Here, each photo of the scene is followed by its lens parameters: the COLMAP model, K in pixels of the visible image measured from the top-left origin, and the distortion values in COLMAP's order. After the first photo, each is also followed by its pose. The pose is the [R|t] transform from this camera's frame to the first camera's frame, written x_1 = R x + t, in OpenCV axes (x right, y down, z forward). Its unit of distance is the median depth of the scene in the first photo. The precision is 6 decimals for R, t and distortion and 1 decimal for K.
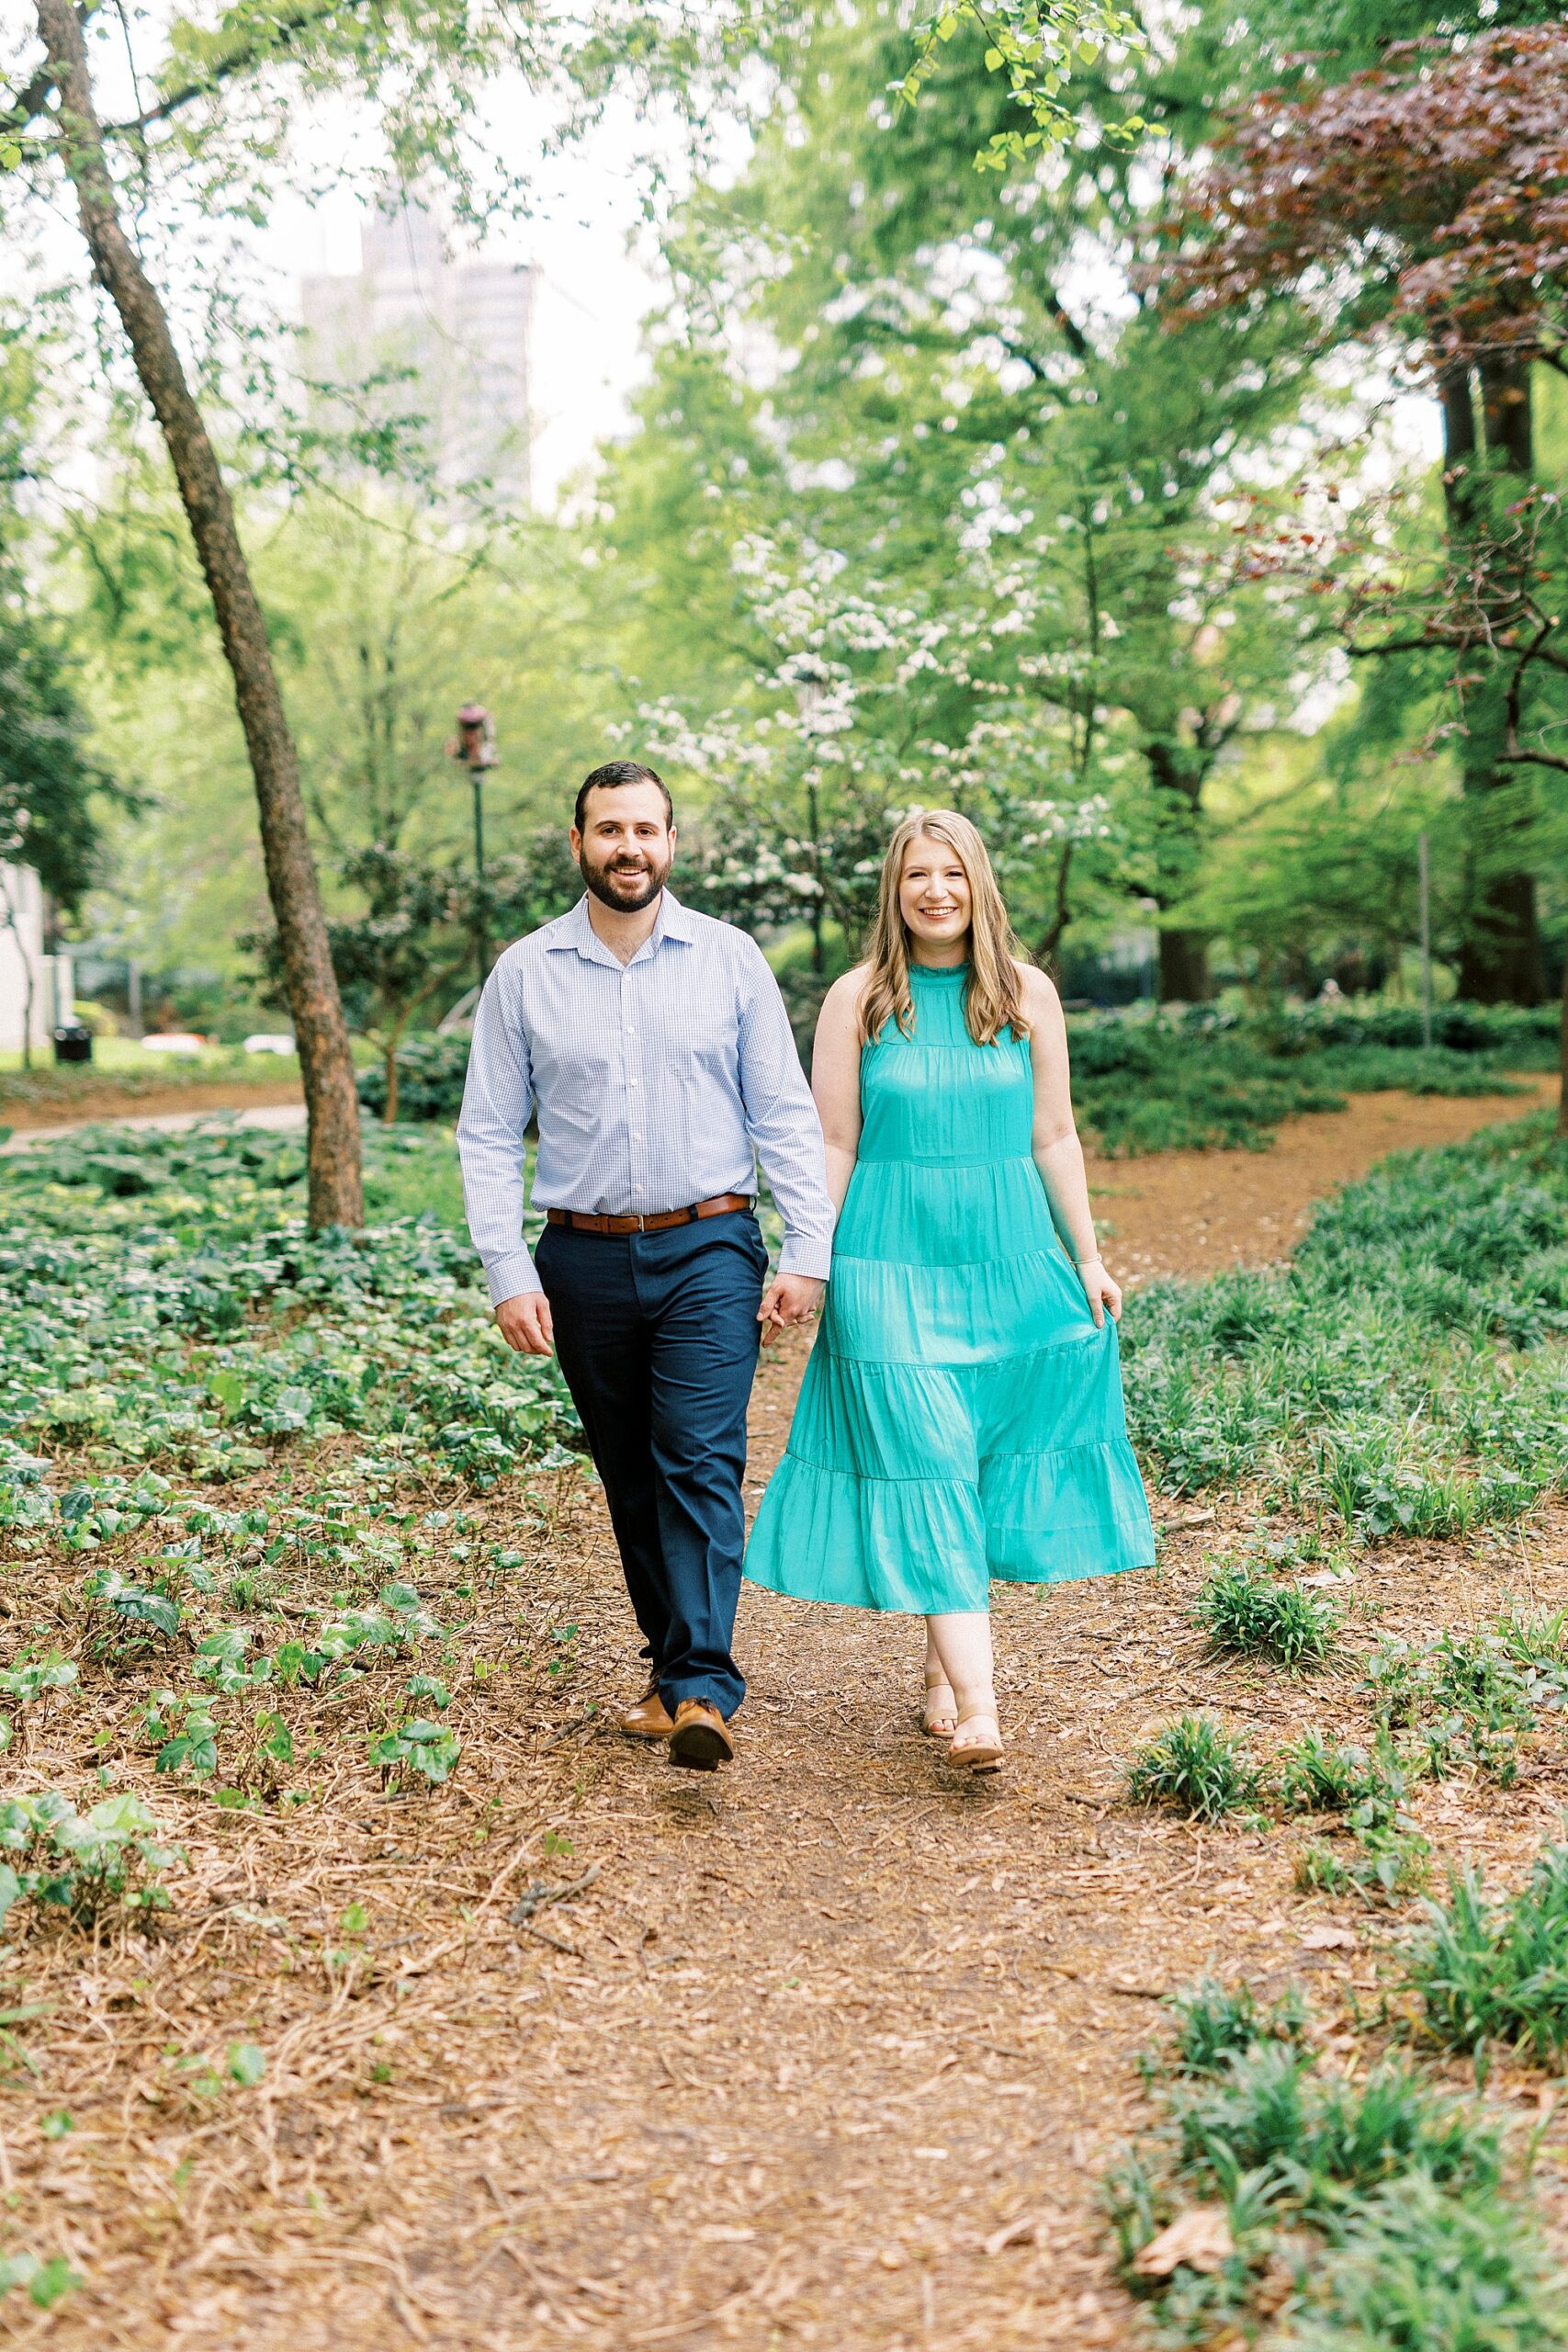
lens RADIAL K [[3398.4, 0, 784.0], [0, 3398.4, 1176.0], [0, 0, 1]] dist [0.002979, 0.008681]
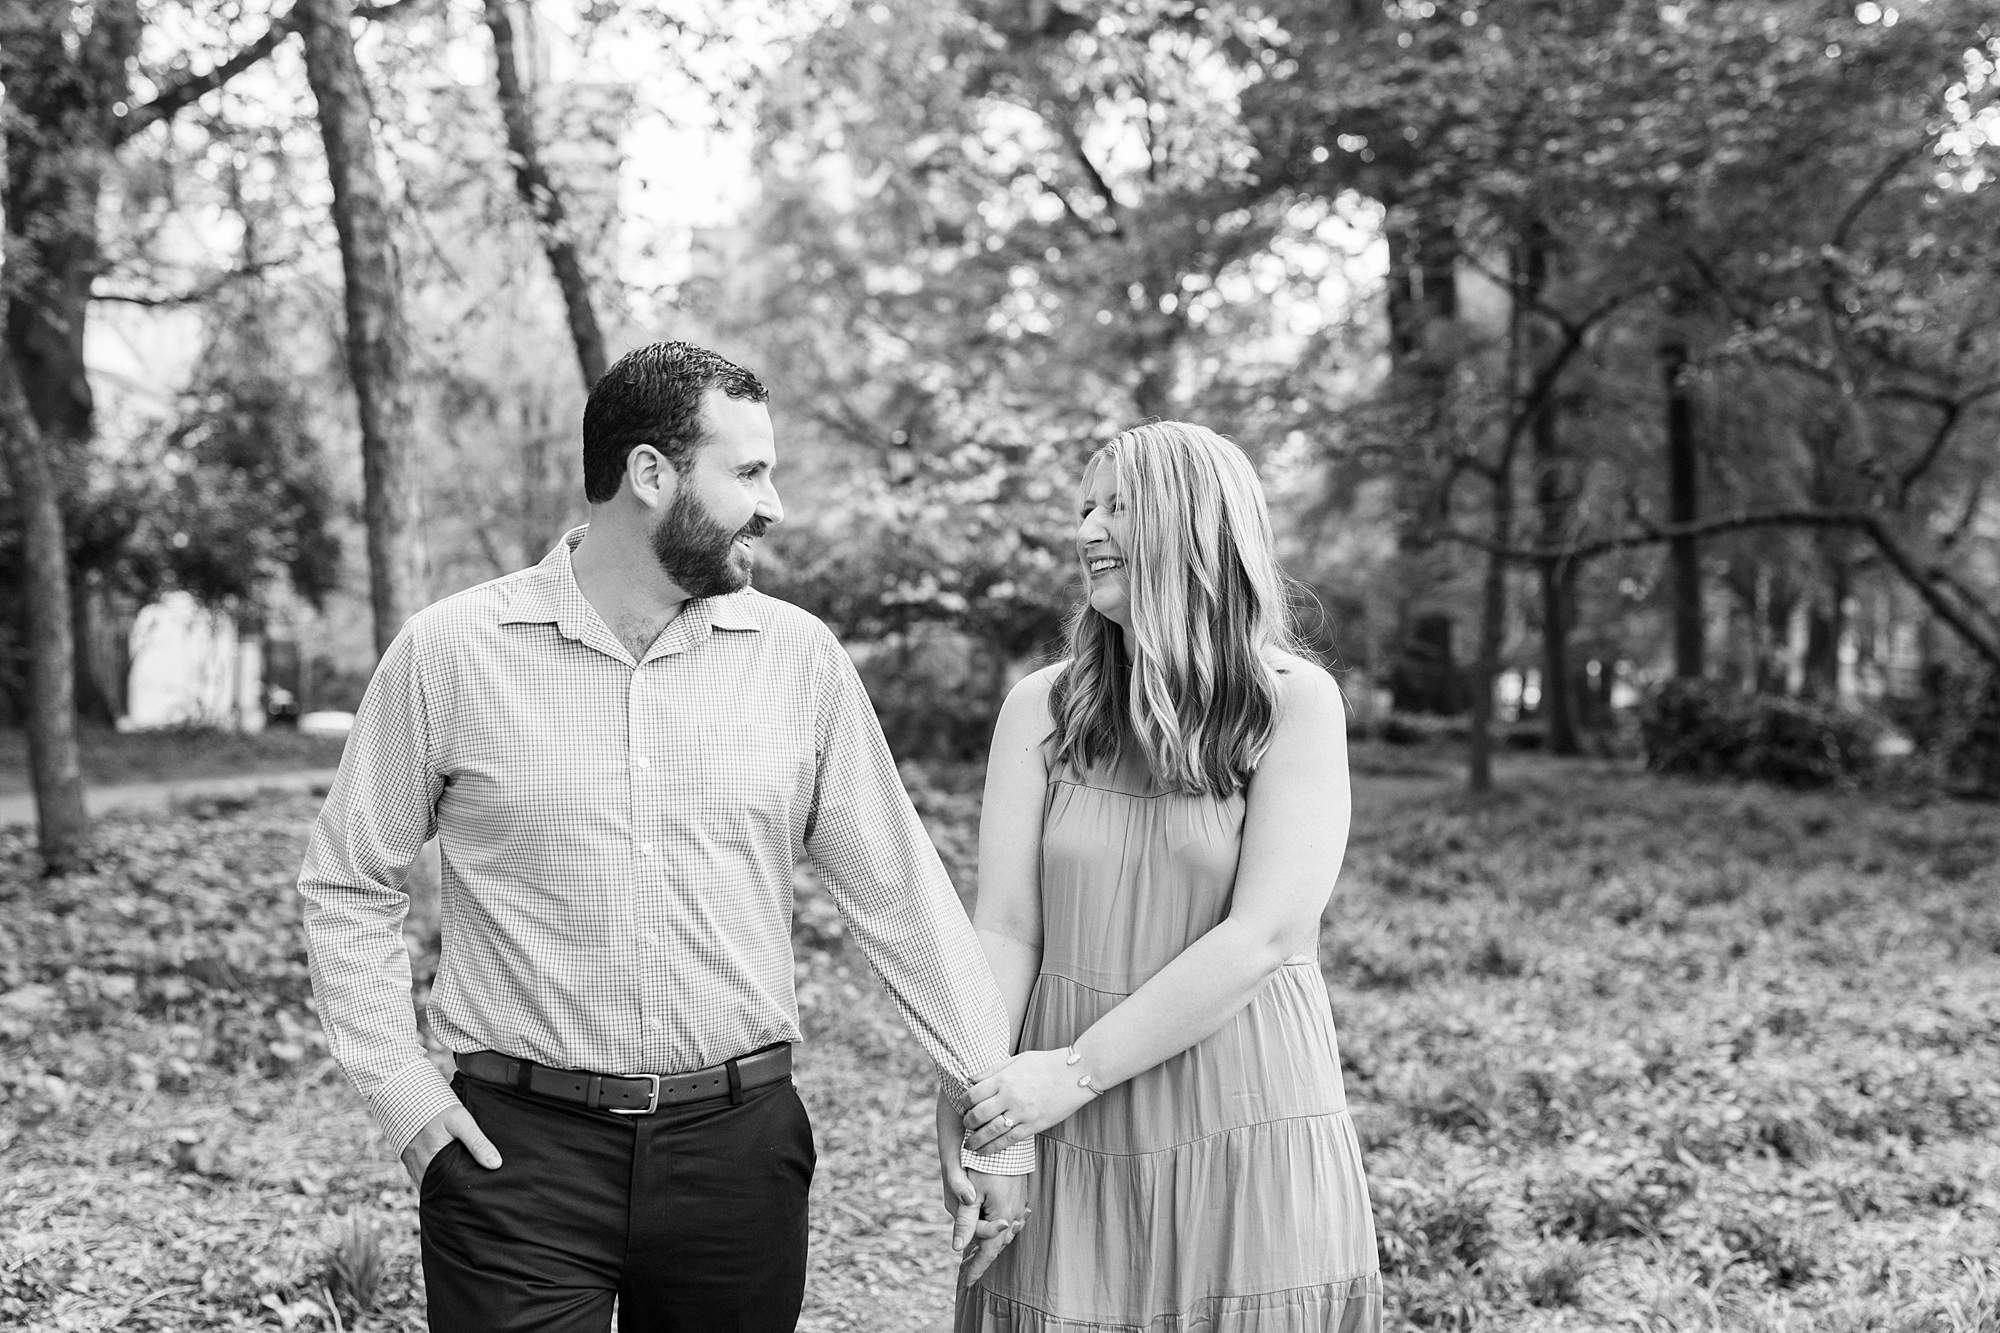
lens RADIAL K [[2890.1, 0, 1014.7], [0, 2890.1, 667.9], [0, 0, 1]] dist [0.002979, 0.008681]
pose [[0.997207, 0.031933, 0.067512, -0.056978], [-0.027399, 0.997374, -0.067043, 0.026569], [-0.069475, 0.065006, 0.995463, -0.248223]]
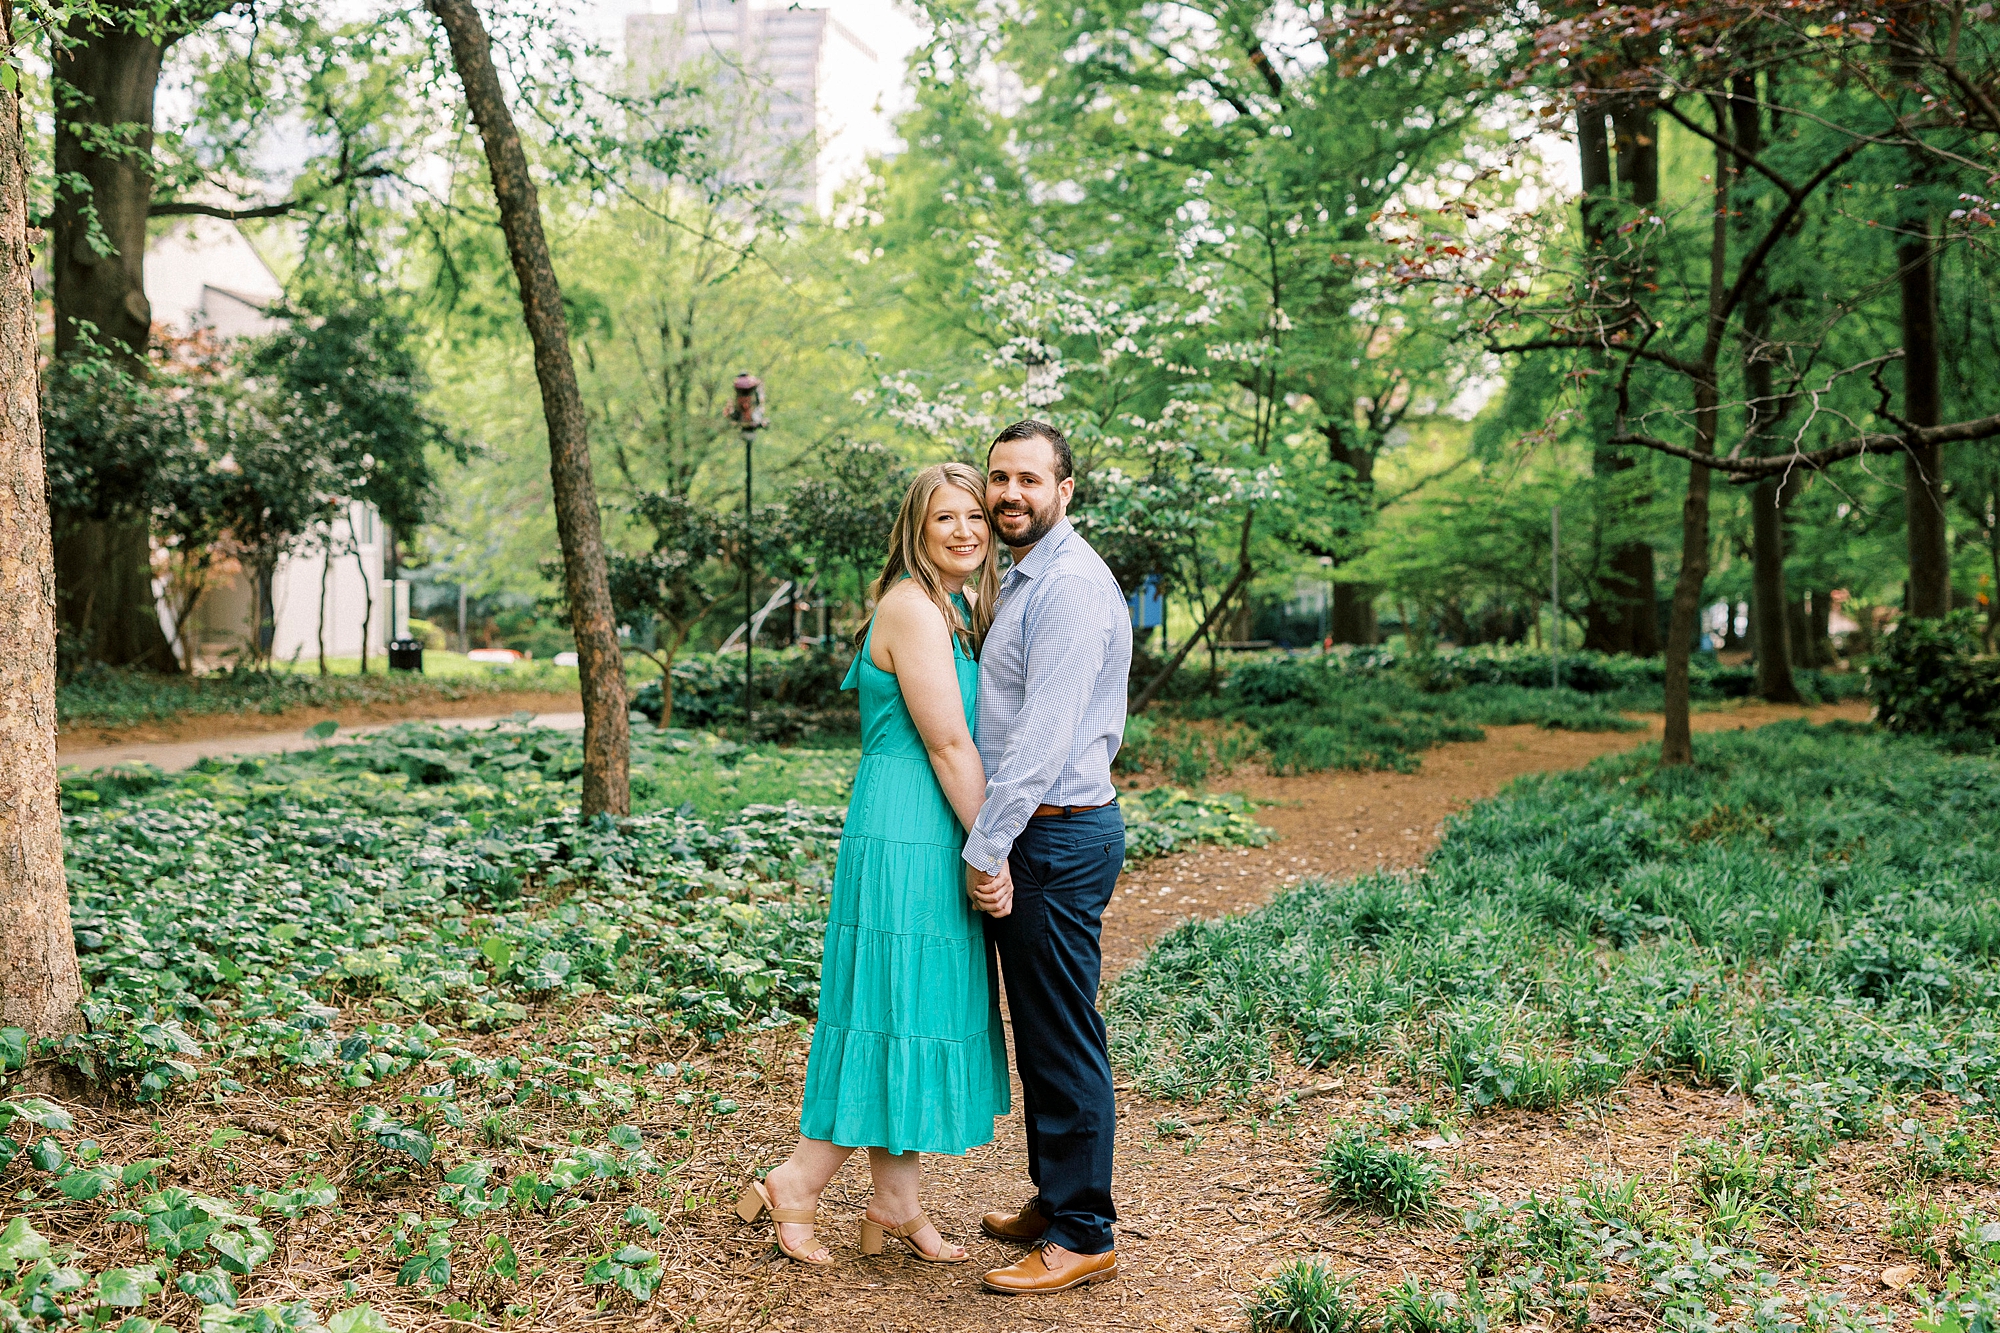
lens RADIAL K [[2890.1, 0, 1014.7], [0, 2890.1, 667.9], [0, 0, 1]] dist [0.002979, 0.008681]
pose [[0.999630, 0.027202, -0.000560, 0.006742], [-0.027202, 0.998823, -0.040158, 0.000613], [-0.000533, 0.040158, 0.999193, 0.008395]]
